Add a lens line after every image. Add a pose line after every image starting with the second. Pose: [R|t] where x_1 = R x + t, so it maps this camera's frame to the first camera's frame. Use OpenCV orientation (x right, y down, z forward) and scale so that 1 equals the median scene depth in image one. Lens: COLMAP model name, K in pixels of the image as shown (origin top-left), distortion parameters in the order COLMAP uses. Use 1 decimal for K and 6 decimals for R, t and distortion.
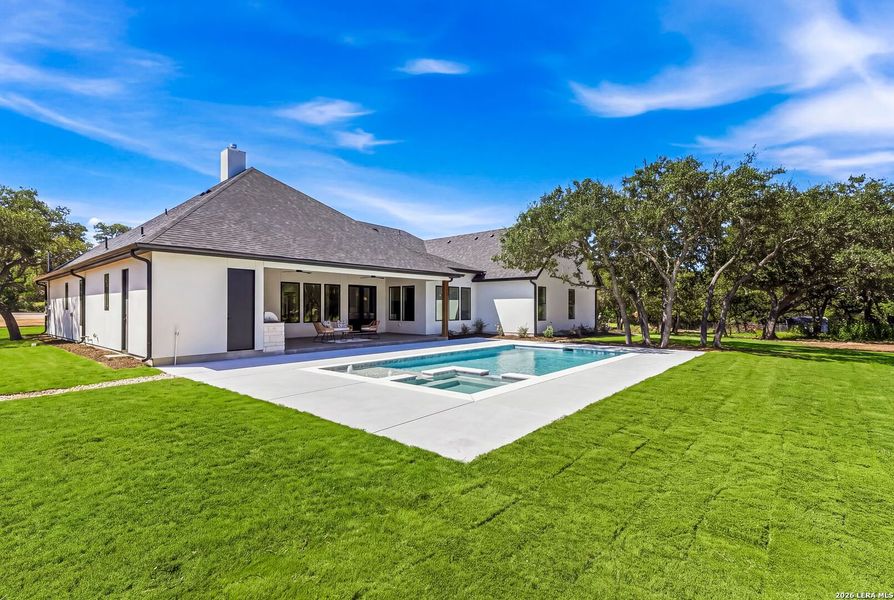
lens RADIAL K [[398.2, 0, 441.5], [0, 398.2, 306.2], [0, 0, 1]] dist [0.028533, 0.000276]
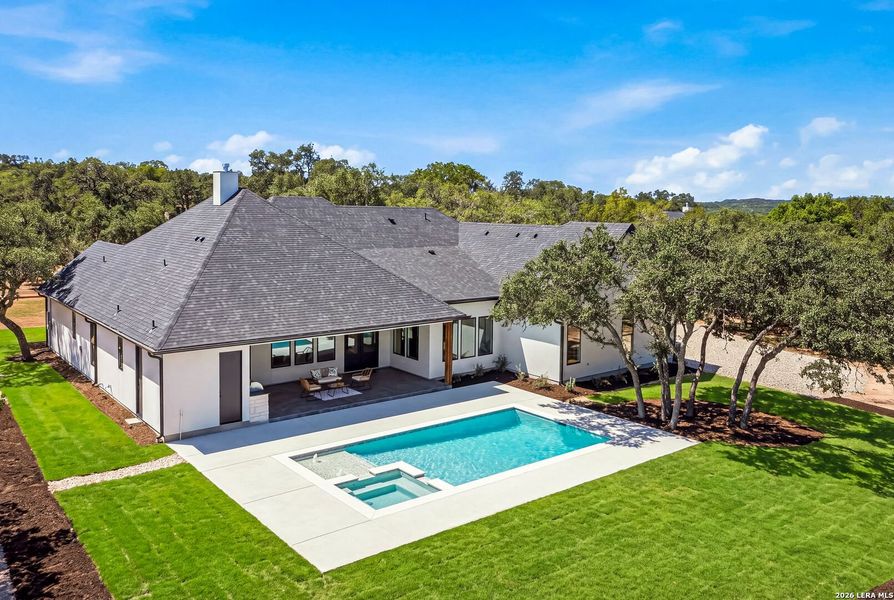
lens RADIAL K [[692.8, 0, 446.7], [0, 692.8, 260.1], [0, 0, 1]] dist [0.001341, 0.000912]
pose [[0.984498, 0.029231, -0.172944, 0.254535], [-0.016573, 0.997107, 0.074187, -0.302659], [0.174612, -0.070171, 0.982134, -0.467523]]
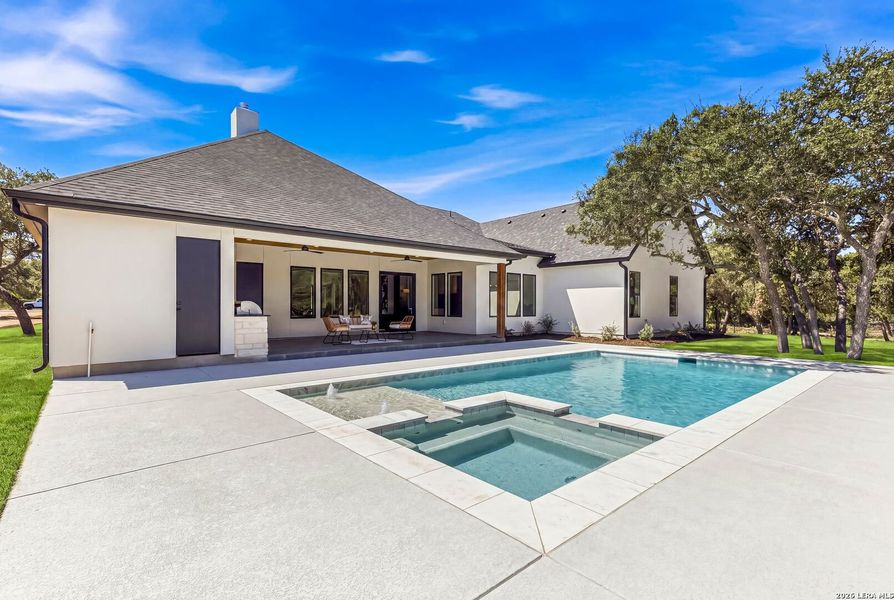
lens RADIAL K [[408.6, 0, 446.2], [0, 408.6, 306.7], [0, 0, 1]] dist [0.044939, 0.000055]
pose [[0.989585, 0.000104, -0.143950, 0.017304], [0.000488, 0.999992, 0.004074, 0.013722], [0.143950, -0.004102, 0.989577, 0.210842]]
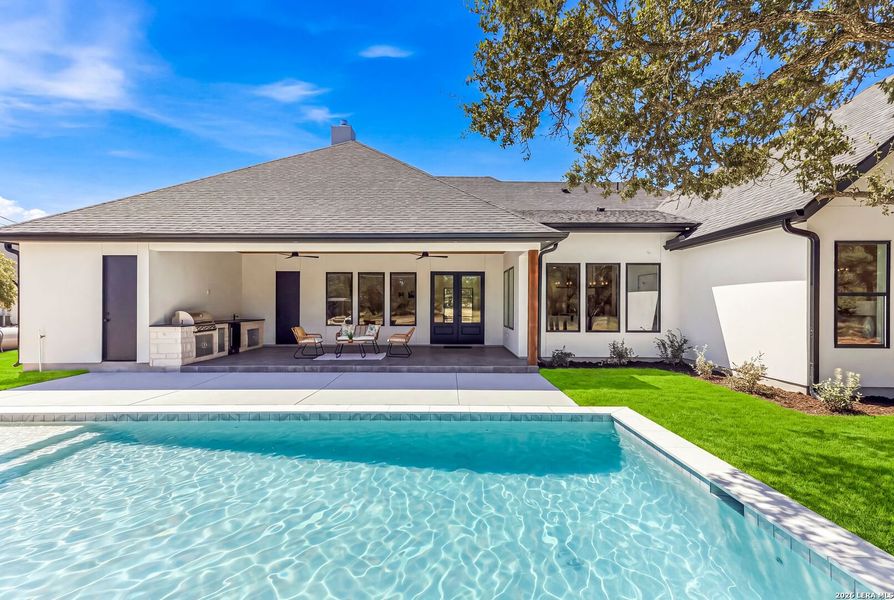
lens RADIAL K [[408.6, 0, 446.2], [0, 408.6, 306.7], [0, 0, 1]] dist [0.044939, 0.000055]
pose [[0.650506, 0.006079, -0.759477, 0.311474], [0.000655, 0.999963, 0.008565, -0.001040], [0.759501, -0.006069, 0.650478, 0.574772]]
